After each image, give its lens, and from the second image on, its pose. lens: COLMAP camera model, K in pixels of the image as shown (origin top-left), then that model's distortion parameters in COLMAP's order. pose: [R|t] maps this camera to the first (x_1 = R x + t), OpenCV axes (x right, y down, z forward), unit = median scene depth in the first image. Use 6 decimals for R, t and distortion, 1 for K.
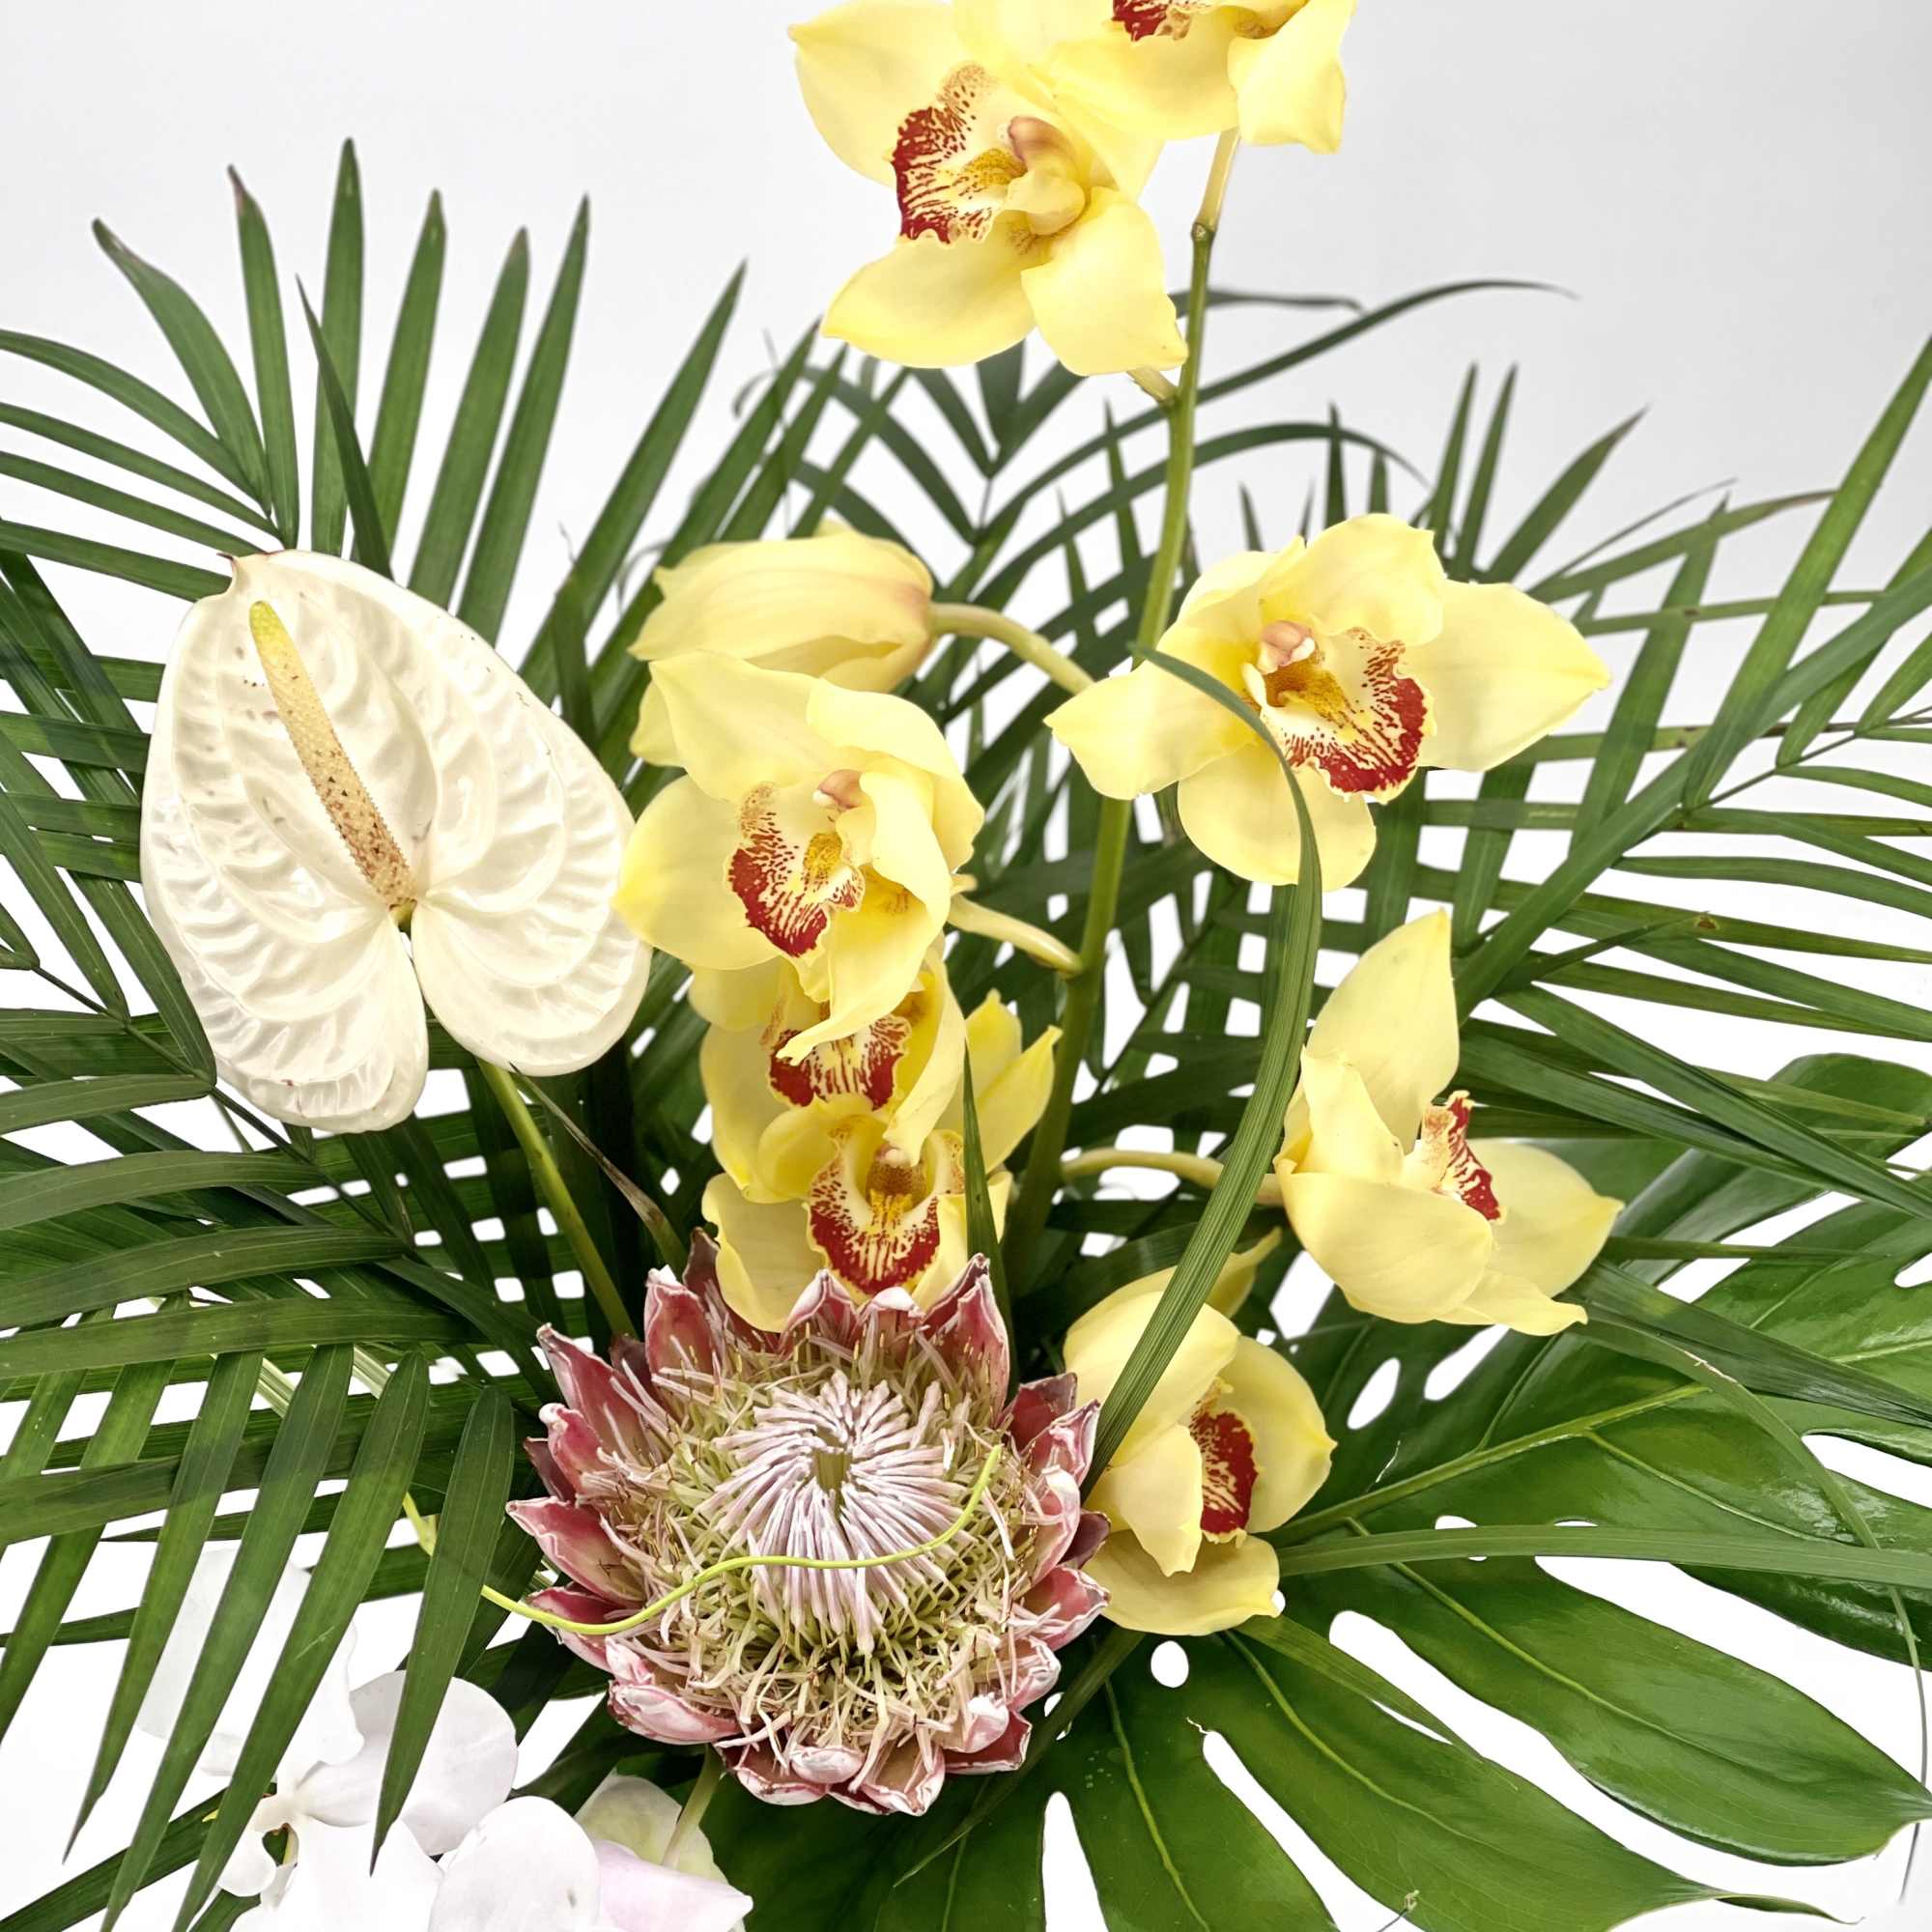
lens RADIAL K [[4832.2, 0, 873.9], [0, 4832.2, 962.7], [0, 0, 1]] dist [0.190025, 0.610476]
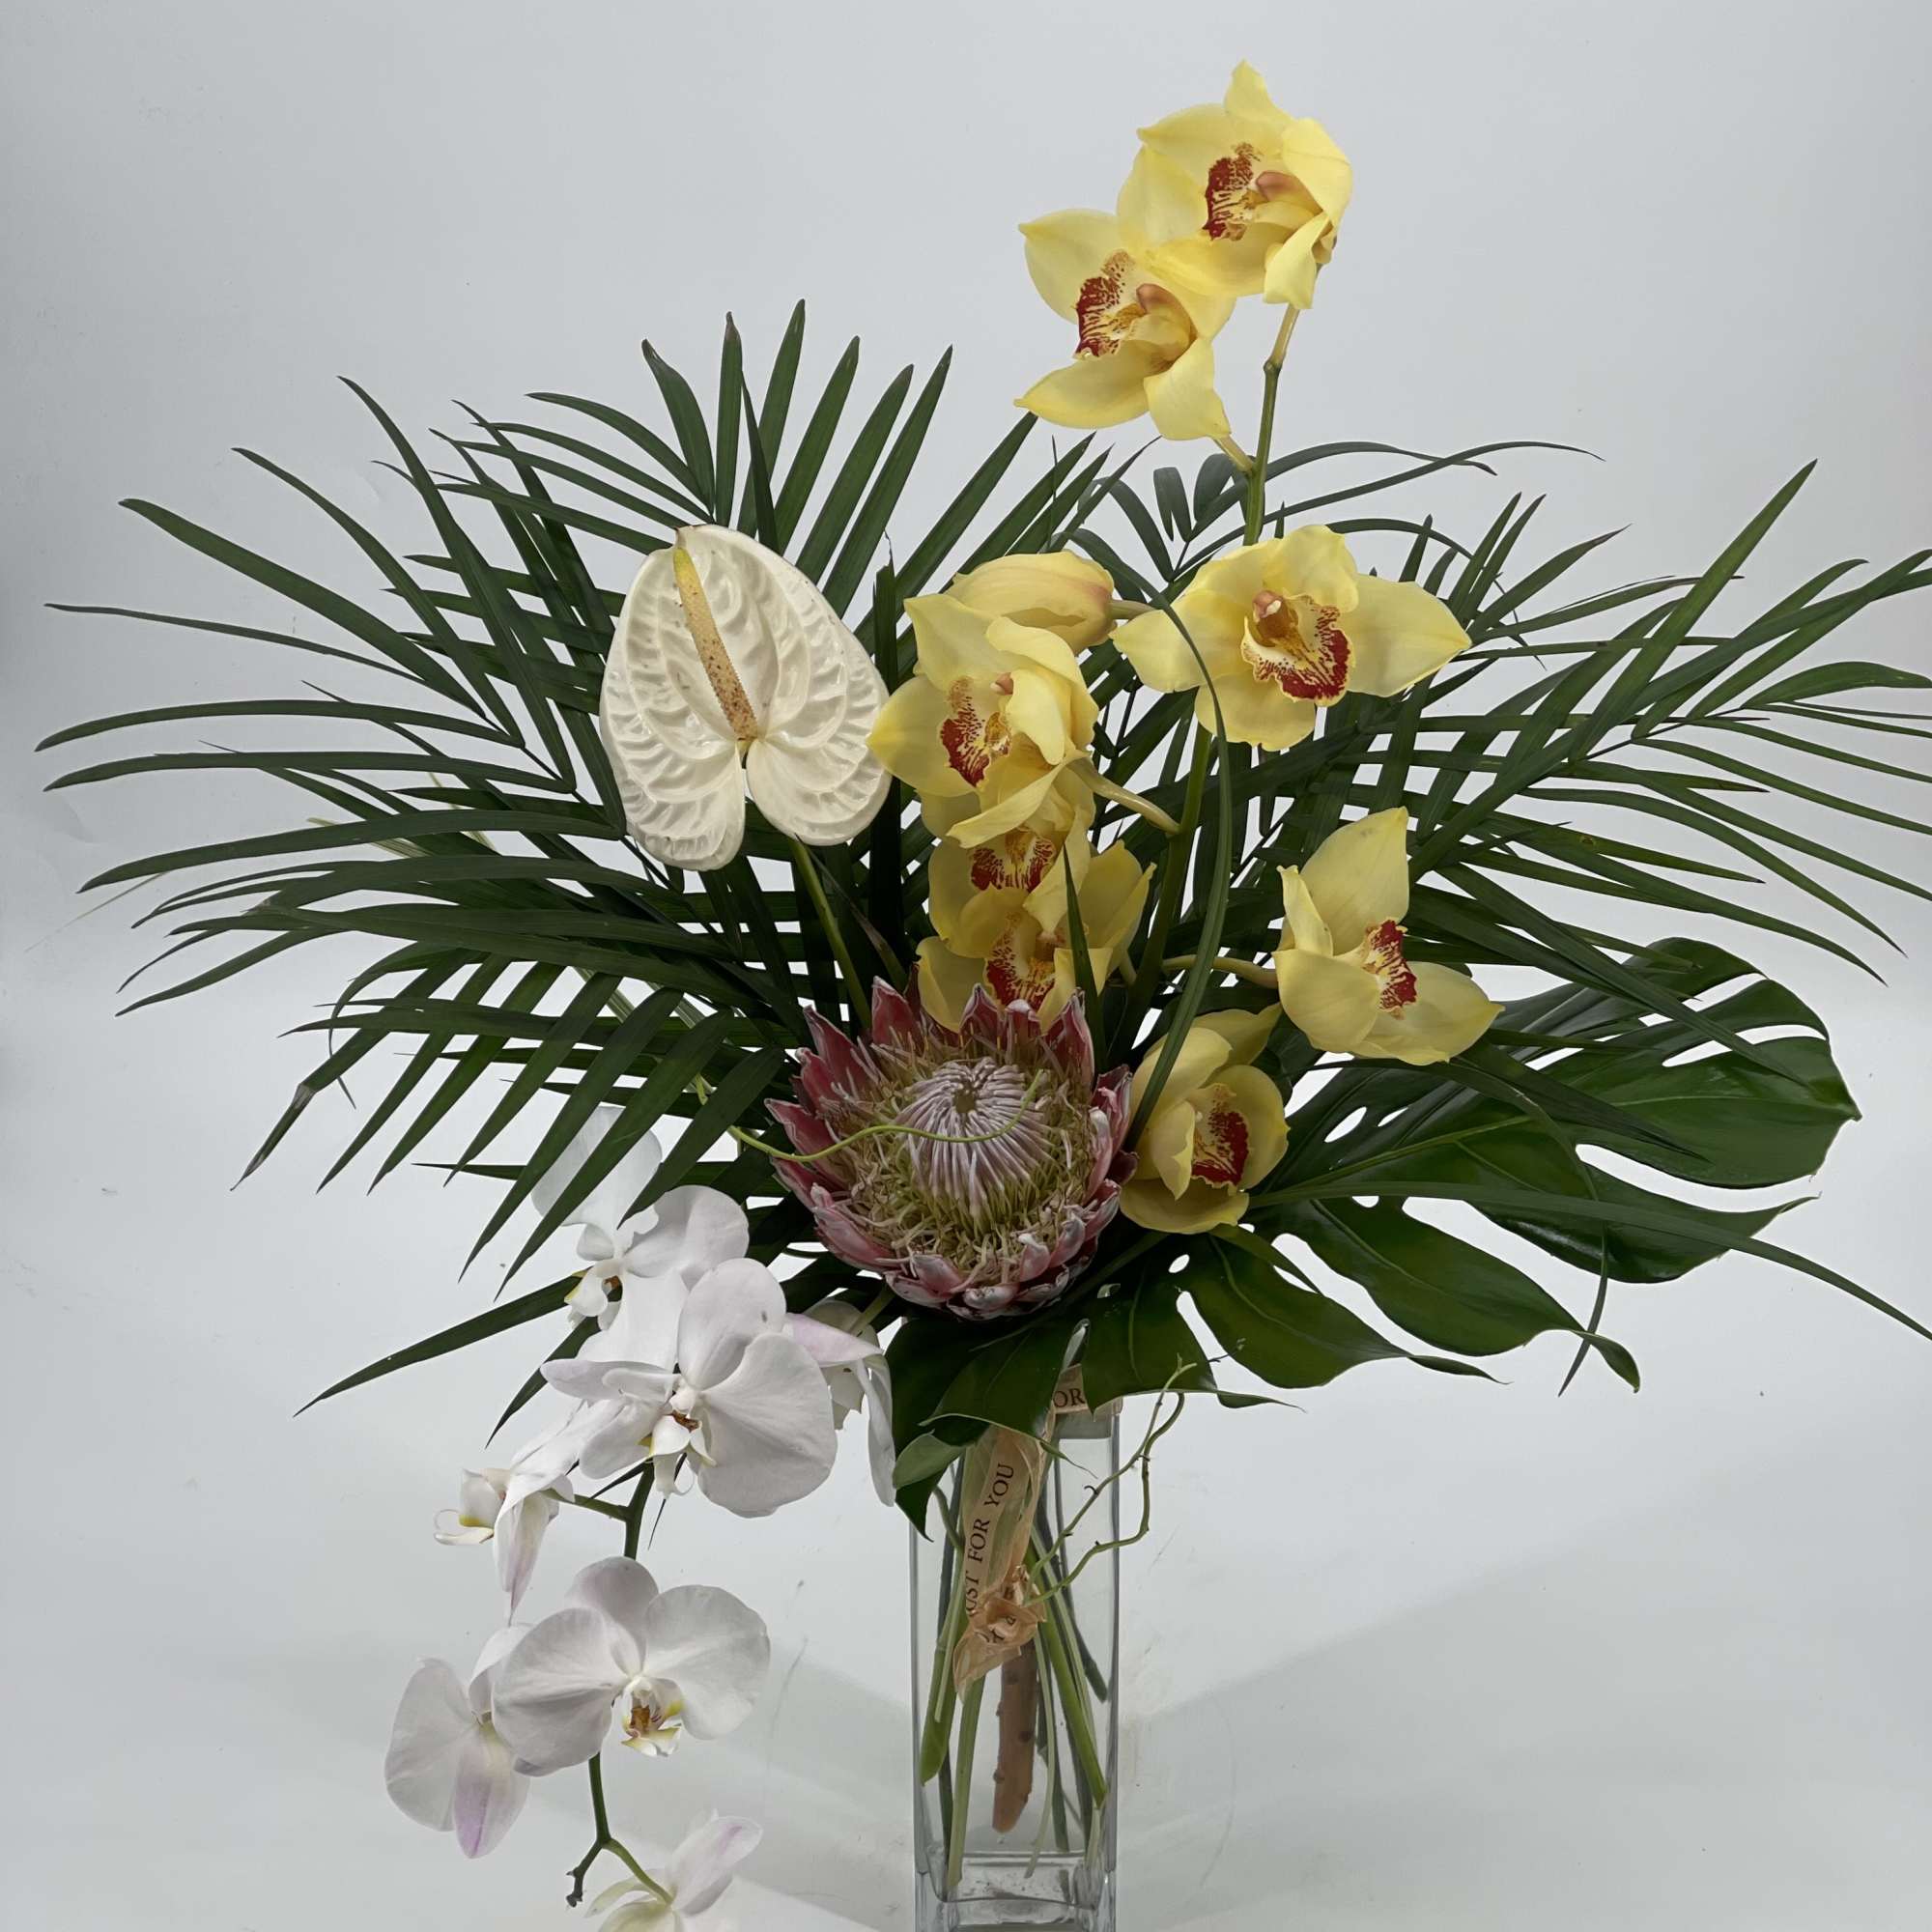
lens RADIAL K [[4832.2, 0, 873.9], [0, 4832.2, 962.7], [0, 0, 1]] dist [0.190025, 0.610476]
pose [[0.976537, 0.088853, -0.196163, 0.272353], [-0.106043, 0.991224, -0.078923, 0.187760], [0.187429, 0.097873, 0.977390, -0.586766]]
